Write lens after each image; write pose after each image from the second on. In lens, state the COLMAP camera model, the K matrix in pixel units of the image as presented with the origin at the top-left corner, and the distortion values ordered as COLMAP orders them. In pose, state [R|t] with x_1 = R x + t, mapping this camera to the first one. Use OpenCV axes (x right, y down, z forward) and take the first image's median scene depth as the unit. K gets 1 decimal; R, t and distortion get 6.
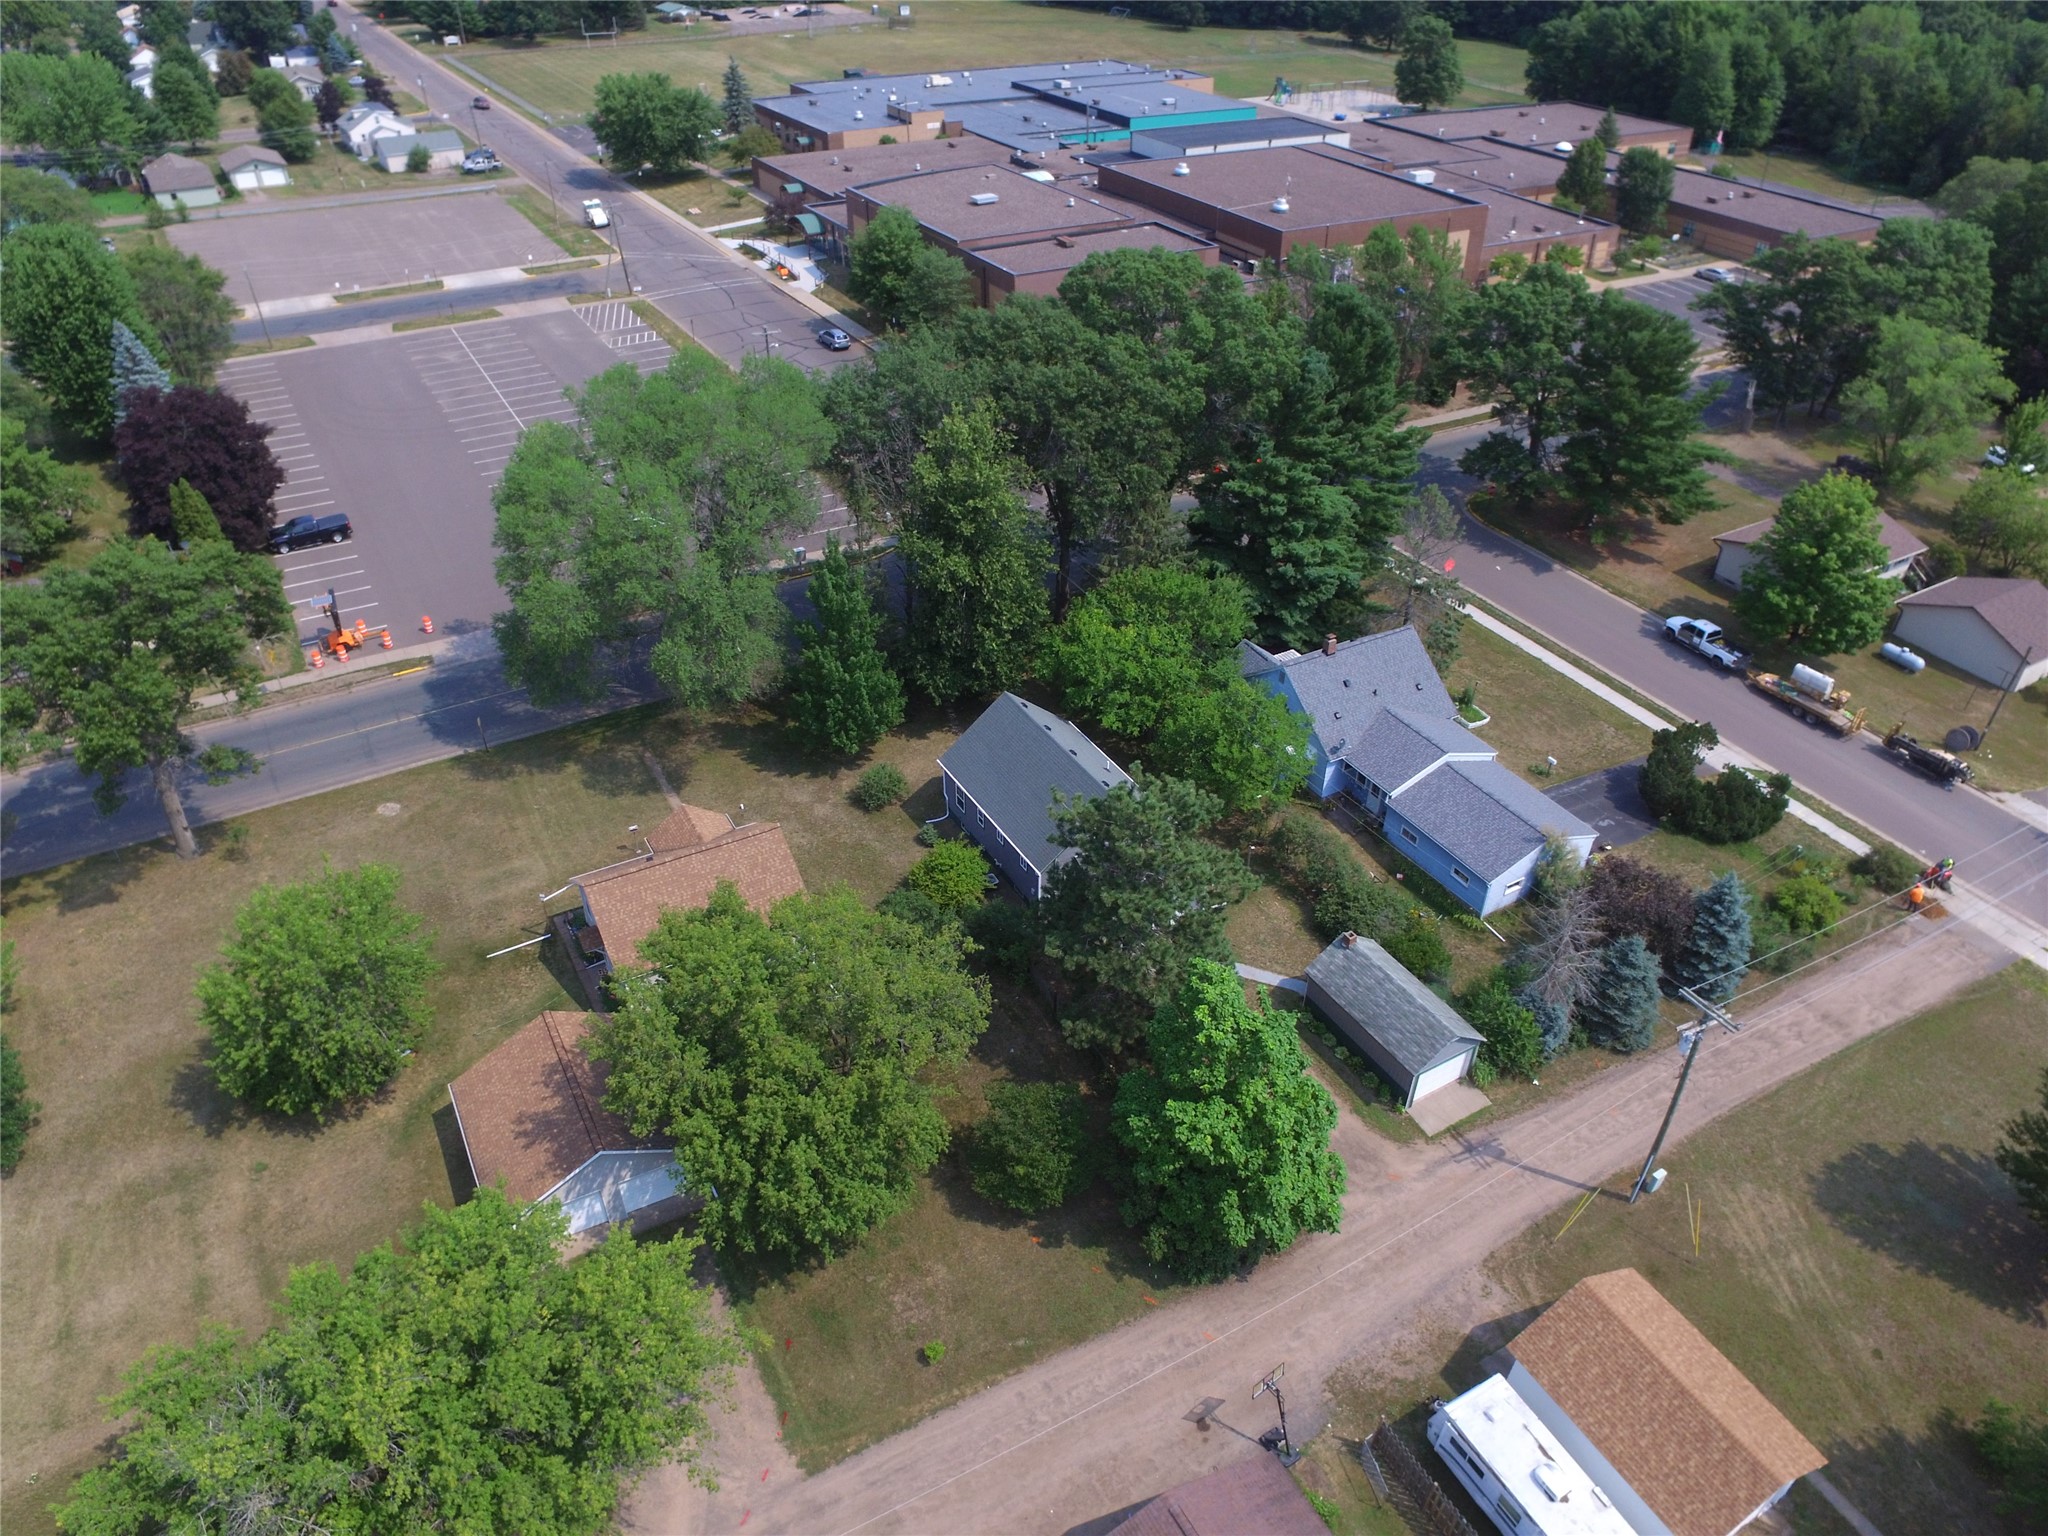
lens RADIAL K [[1418.5, 0, 951.0], [0, 1418.5, 729.8], [0, 0, 1]] dist [-0.150756, 0.088332]
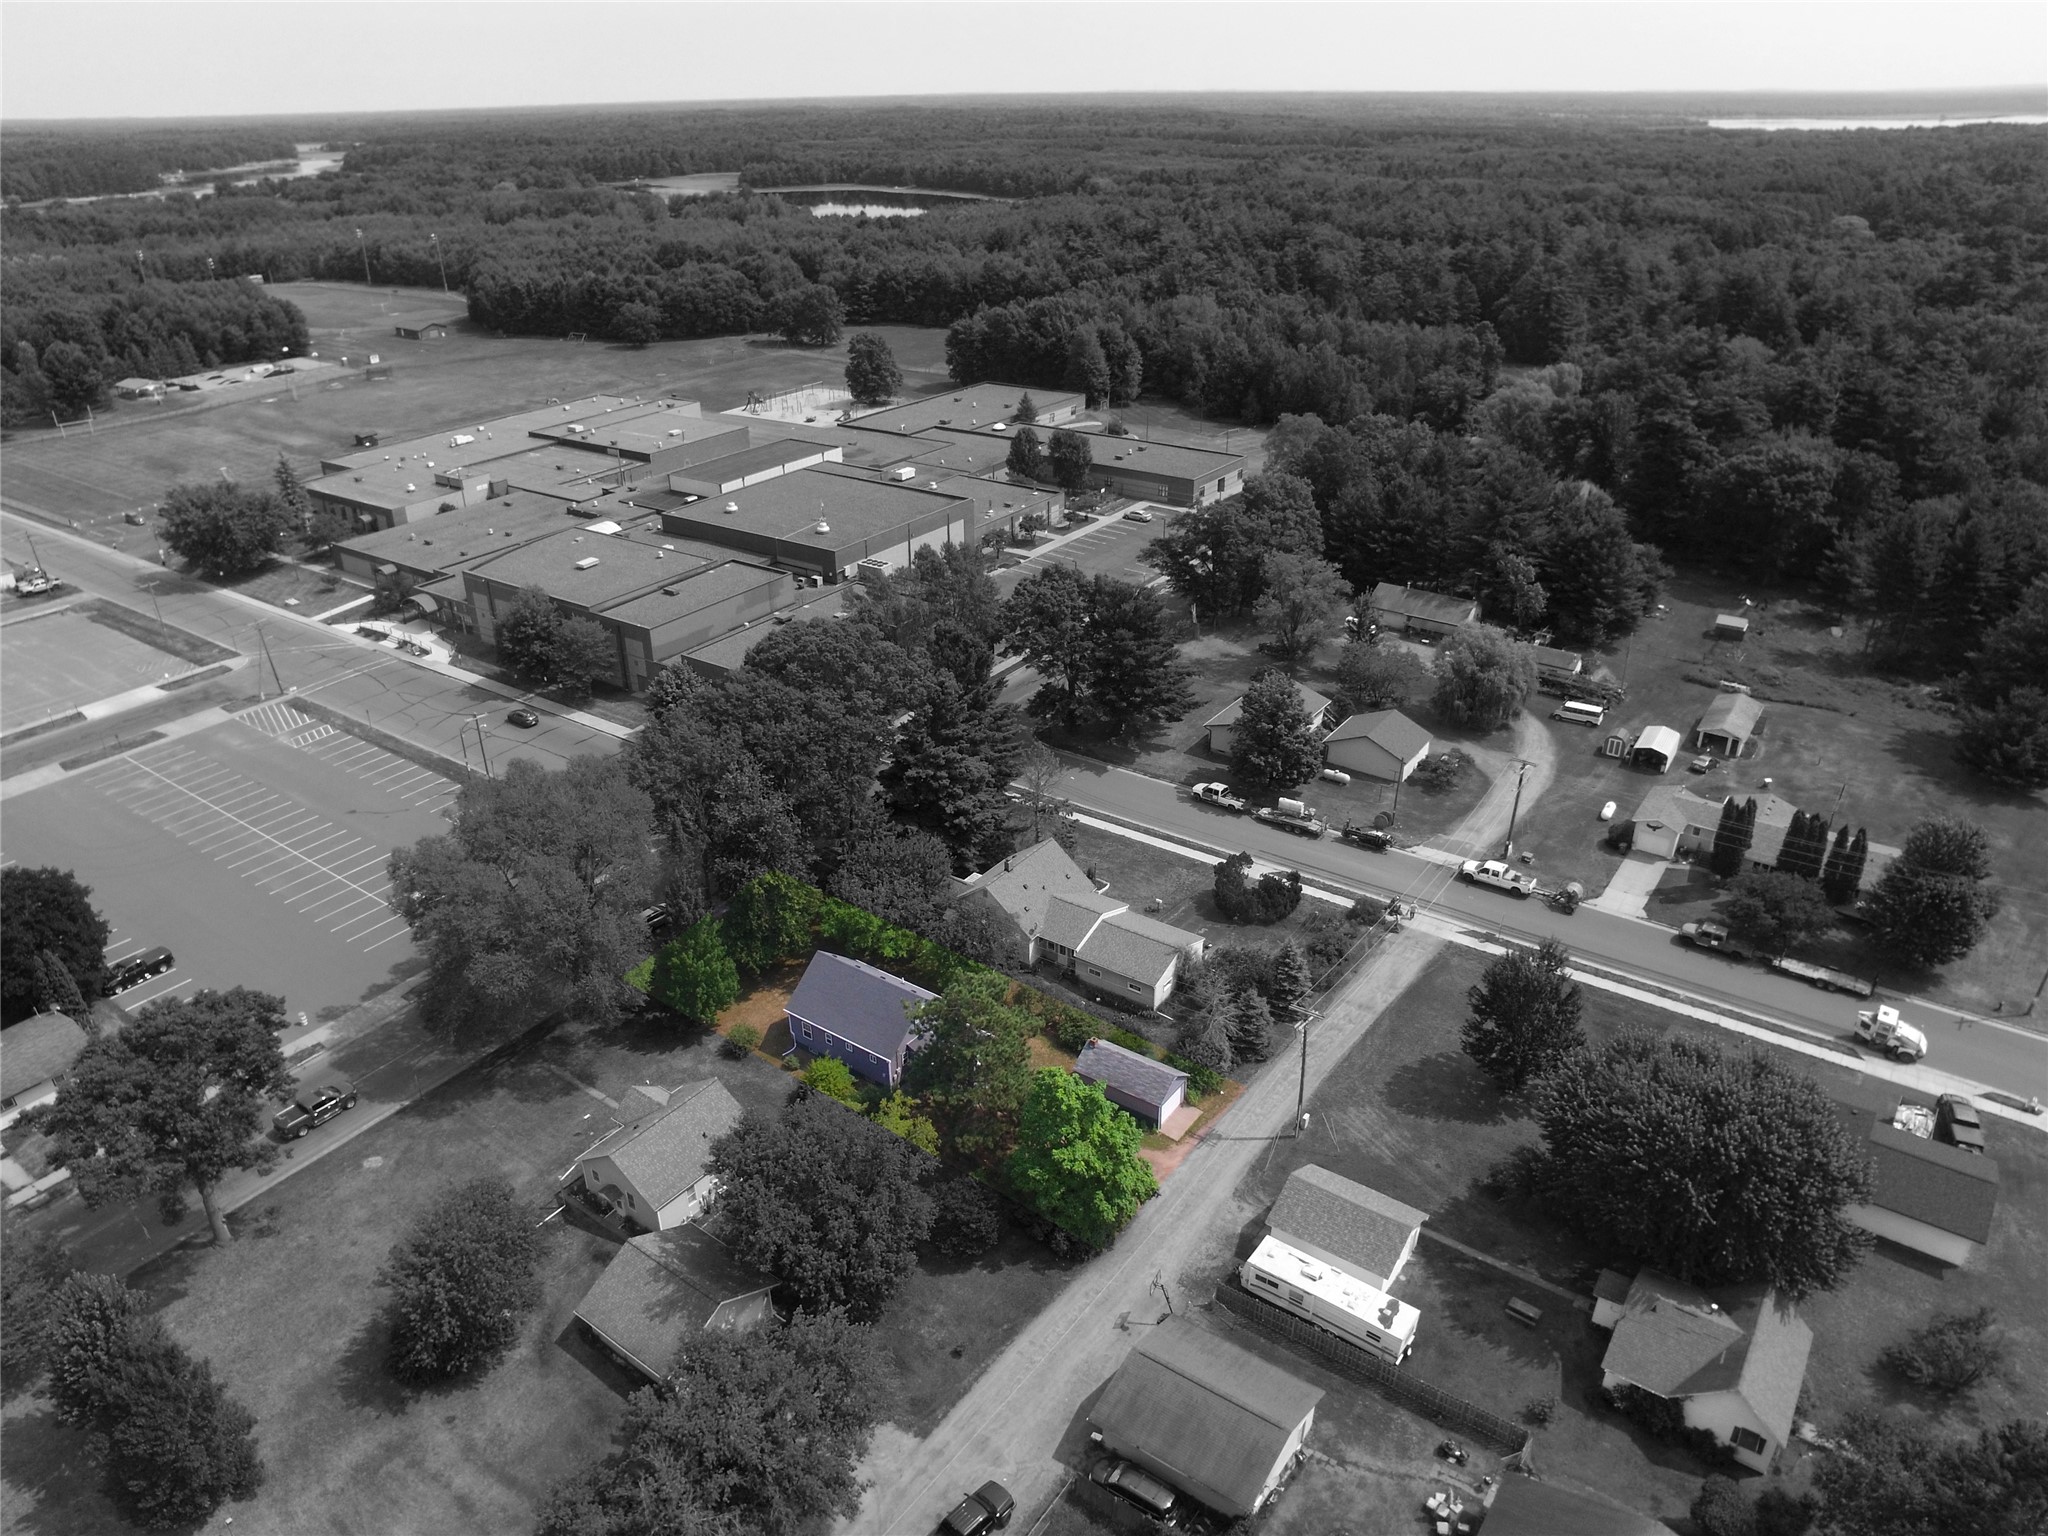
lens RADIAL K [[1384.1, 0, 1019.7], [0, 1384.1, 786.4], [0, 0, 1]] dist [-0.124195, 0.092790]
pose [[0.896767, -0.216352, 0.386007, -0.253147], [0.260167, 0.963411, -0.064438, -0.039213], [-0.357942, 0.158212, 0.920243, -0.353586]]
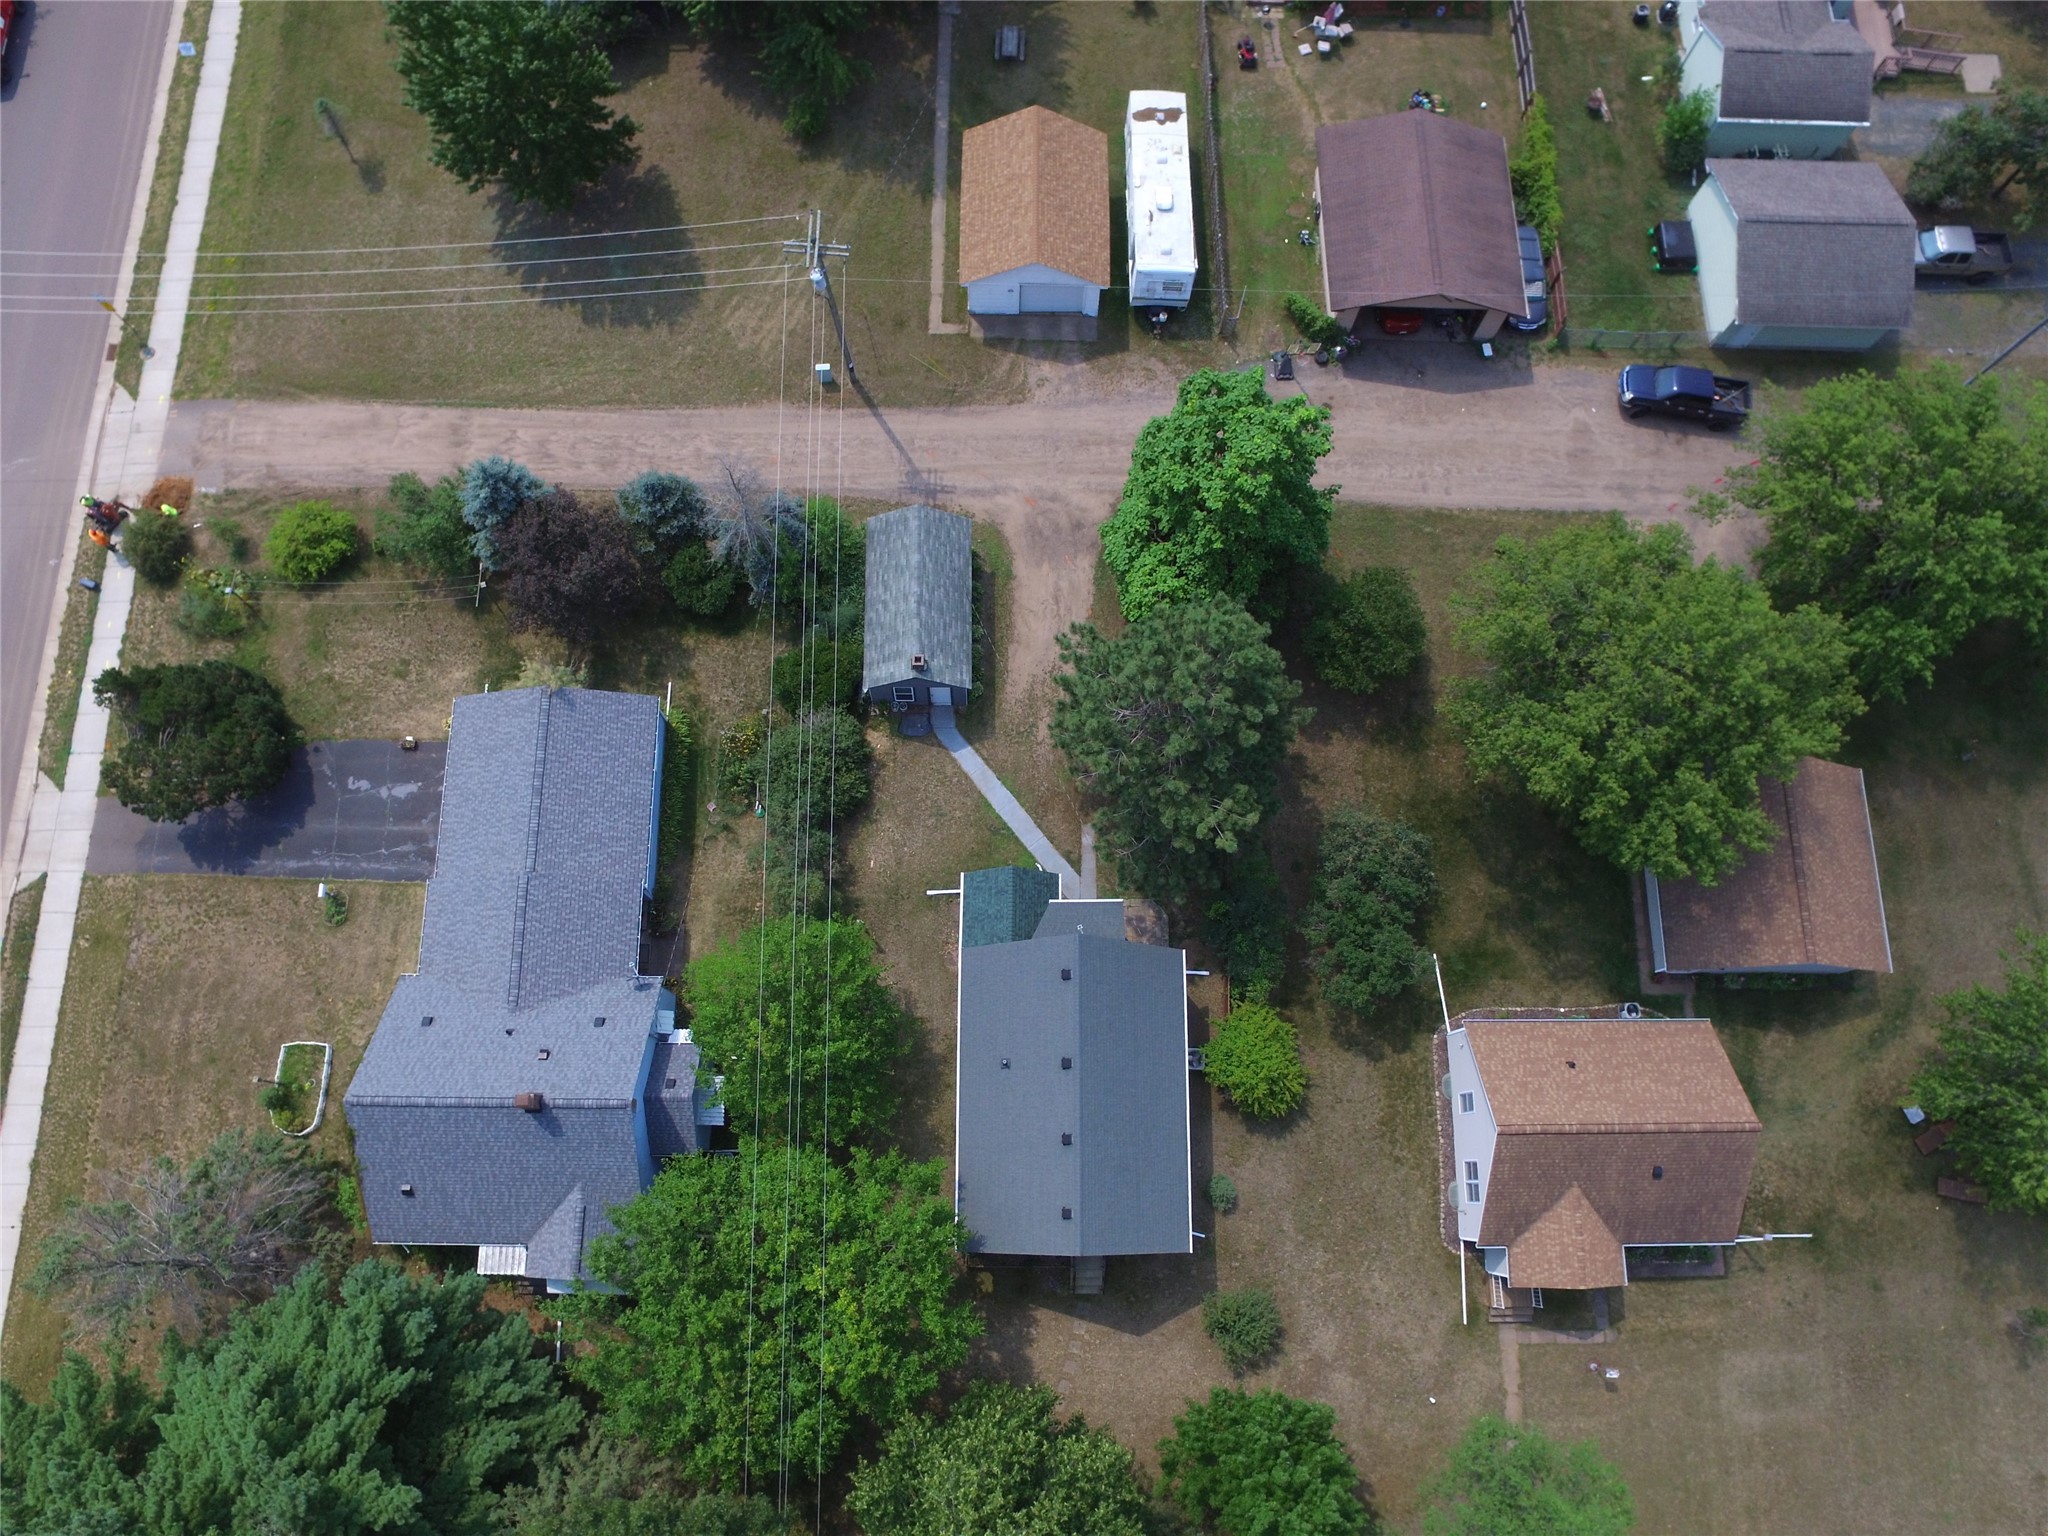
lens RADIAL K [[1396.1, 0, 1019.1], [0, 1396.1, 790.6], [0, 0, 1]] dist [-0.124425, 0.095750]
pose [[-0.883378, -0.456796, 0.104789, 0.080516], [0.240589, -0.250121, 0.937847, -0.484181], [-0.402195, 0.853684, 0.330852, 0.570595]]
